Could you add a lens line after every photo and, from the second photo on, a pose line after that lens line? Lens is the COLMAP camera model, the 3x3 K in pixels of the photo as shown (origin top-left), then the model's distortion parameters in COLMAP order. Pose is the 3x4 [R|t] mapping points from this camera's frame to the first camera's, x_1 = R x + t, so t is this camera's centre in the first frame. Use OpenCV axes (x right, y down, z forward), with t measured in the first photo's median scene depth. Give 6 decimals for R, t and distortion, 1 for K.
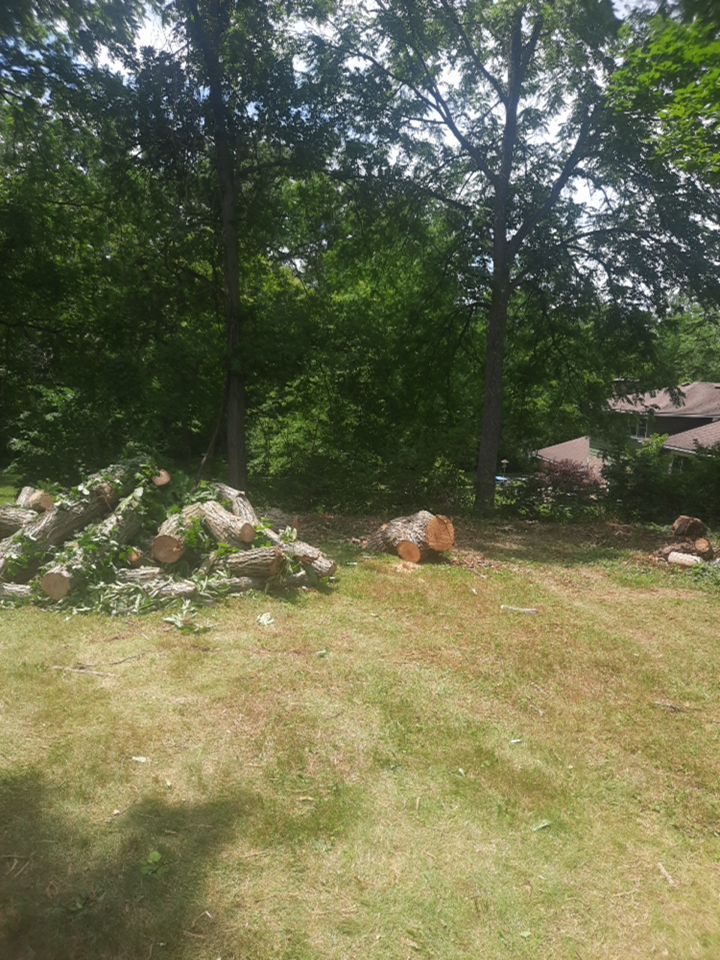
lens RADIAL K [[716.6, 0, 358.6], [0, 716.6, 476.0], [0, 0, 1]] dist [0.051473, -0.032220]
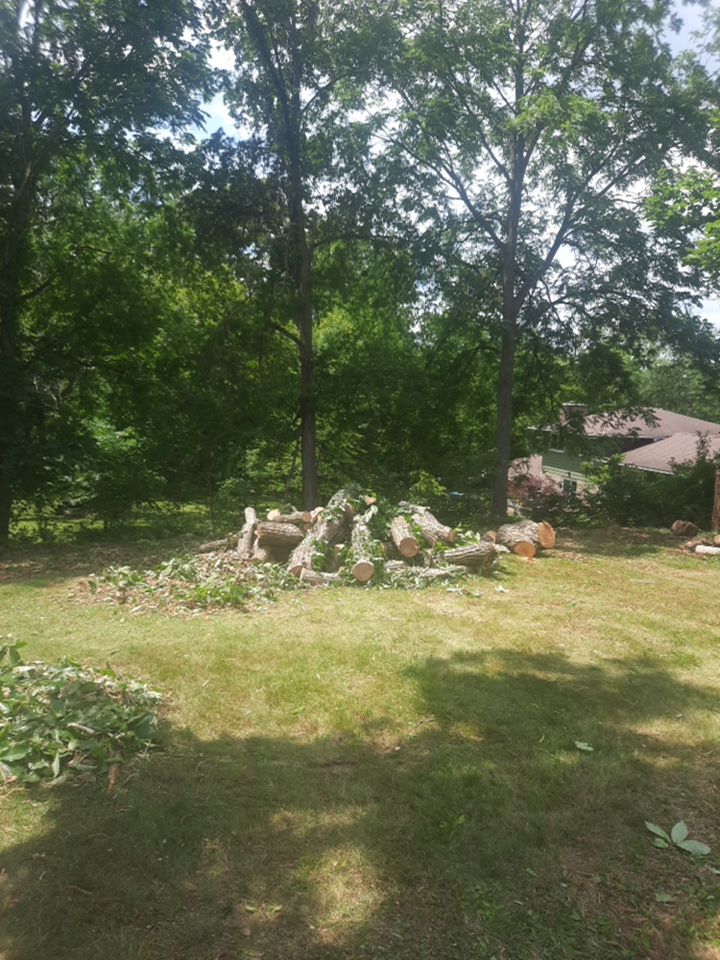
lens RADIAL K [[716.6, 0, 353.0], [0, 716.6, 480.5], [0, 0, 1]] dist [0.051473, -0.032220]
pose [[0.992585, -0.014023, 0.120741, -0.397172], [0.015415, 0.999825, -0.010604, -0.015125], [-0.120572, 0.012387, 0.992627, -0.310260]]
